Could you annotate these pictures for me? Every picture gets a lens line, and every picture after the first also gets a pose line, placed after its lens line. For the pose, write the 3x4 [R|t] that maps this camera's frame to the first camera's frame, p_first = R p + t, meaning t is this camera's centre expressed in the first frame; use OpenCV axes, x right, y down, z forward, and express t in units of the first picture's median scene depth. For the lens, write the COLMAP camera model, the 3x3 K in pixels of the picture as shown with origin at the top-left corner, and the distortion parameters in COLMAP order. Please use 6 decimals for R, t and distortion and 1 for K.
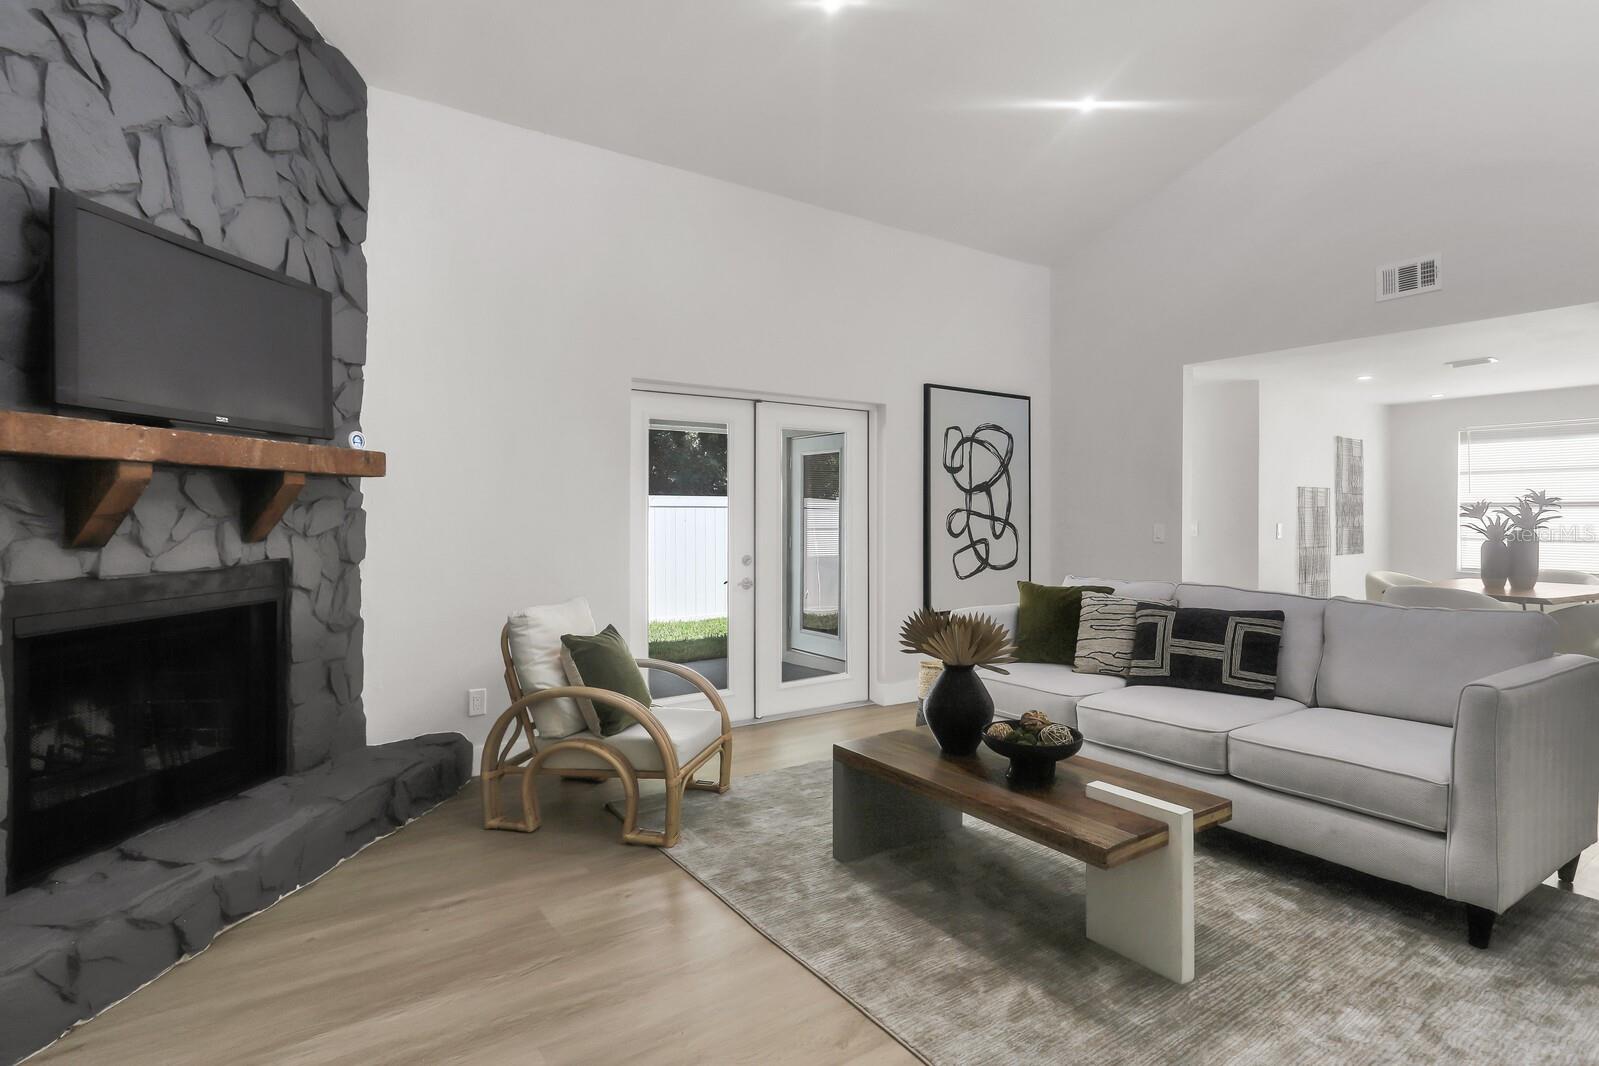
lens RADIAL K [[814.8, 0, 793.0], [0, 814.8, 517.8], [0, 0, 1]] dist [-0.037899, 0.023048]
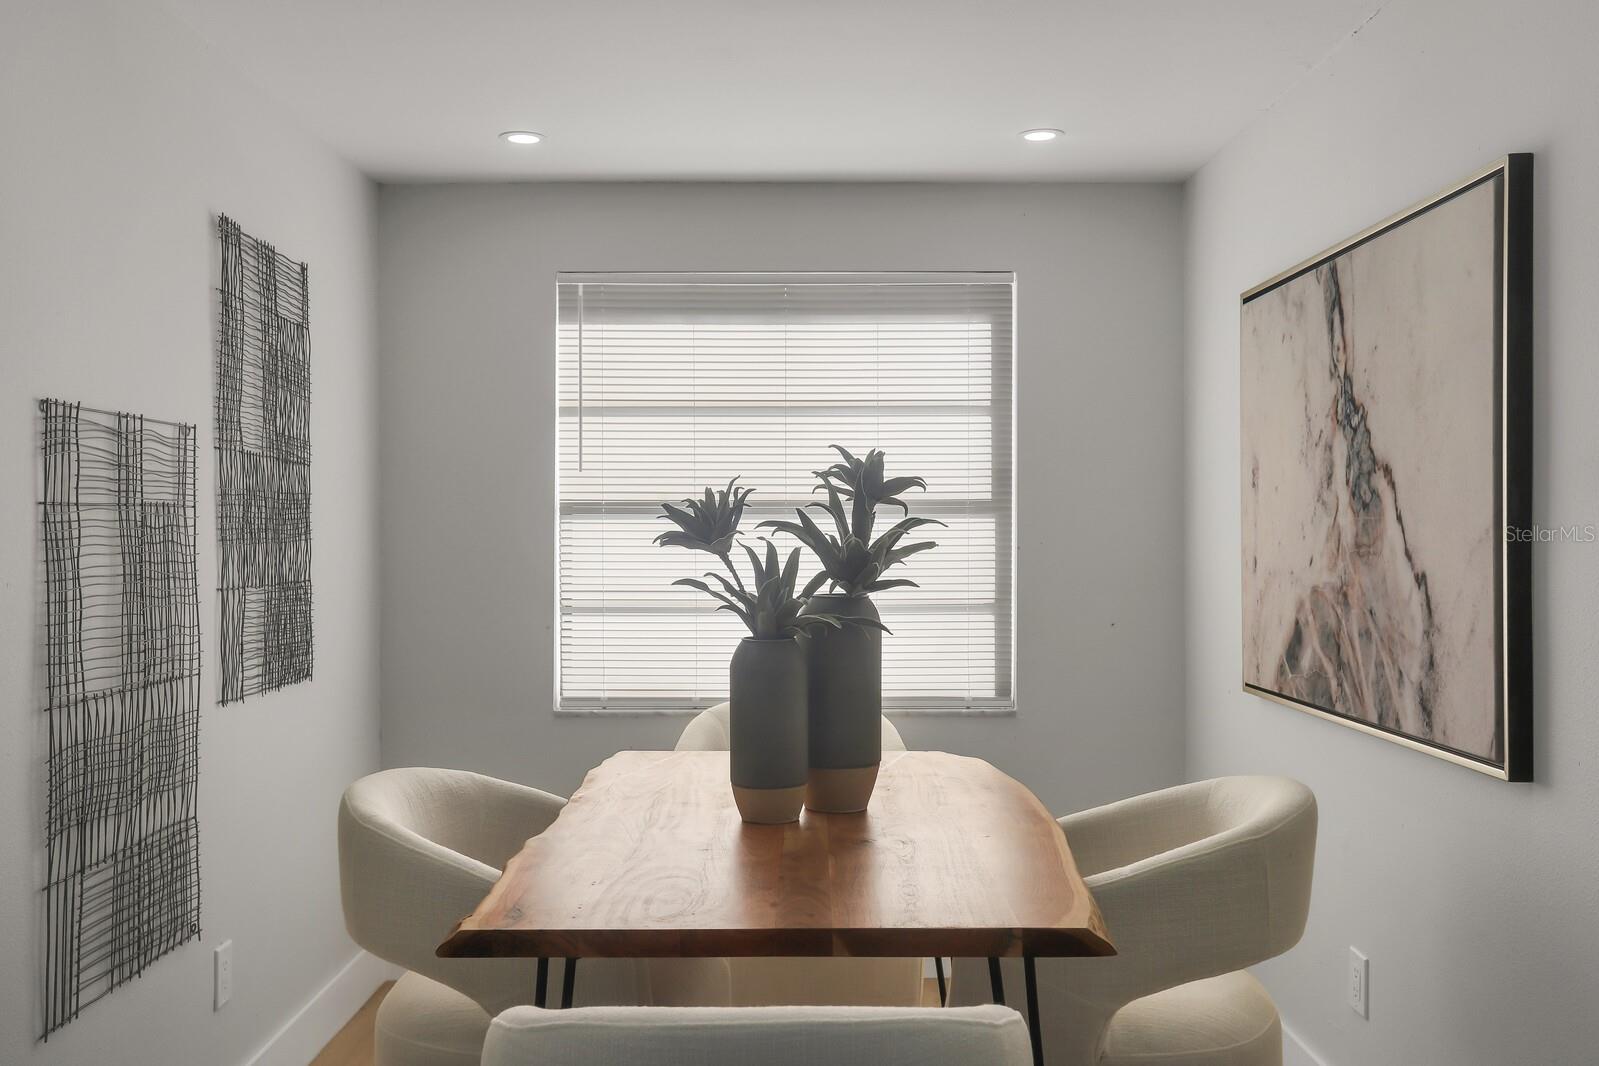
lens RADIAL K [[1437.8, 0, 790.4], [0, 1437.8, 536.2], [0, 0, 1]] dist [0.011840, 0.002238]
pose [[0.568732, -0.004142, 0.822512, 0.786627], [0.006284, 0.999980, 0.000690, -0.007520], [-0.822499, 0.004776, 0.568747, 1.157896]]
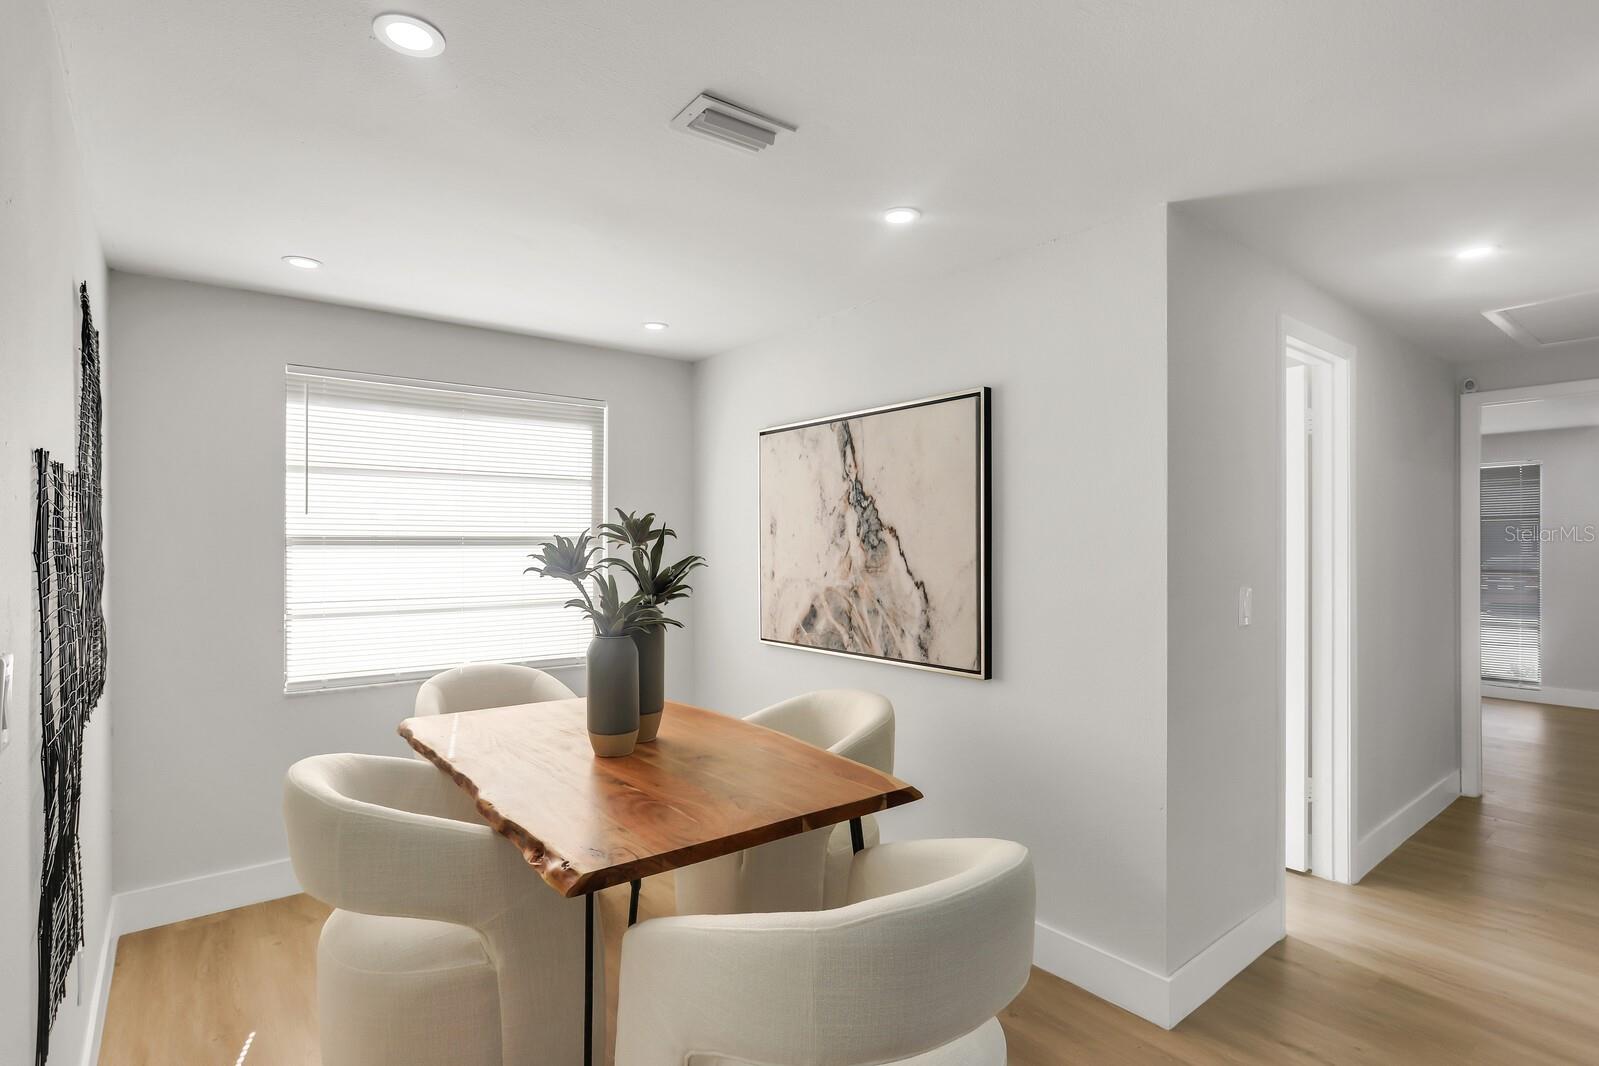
lens RADIAL K [[802.0, 0, 800.0], [0, 802.0, 543.7], [0, 0, 1]] dist [-0.036472, 0.026054]
pose [[-0.064908, -0.001455, 0.997890, 0.751064], [0.004580, 0.999988, 0.001756, -0.027025], [-0.997881, 0.004685, -0.064901, 1.481221]]
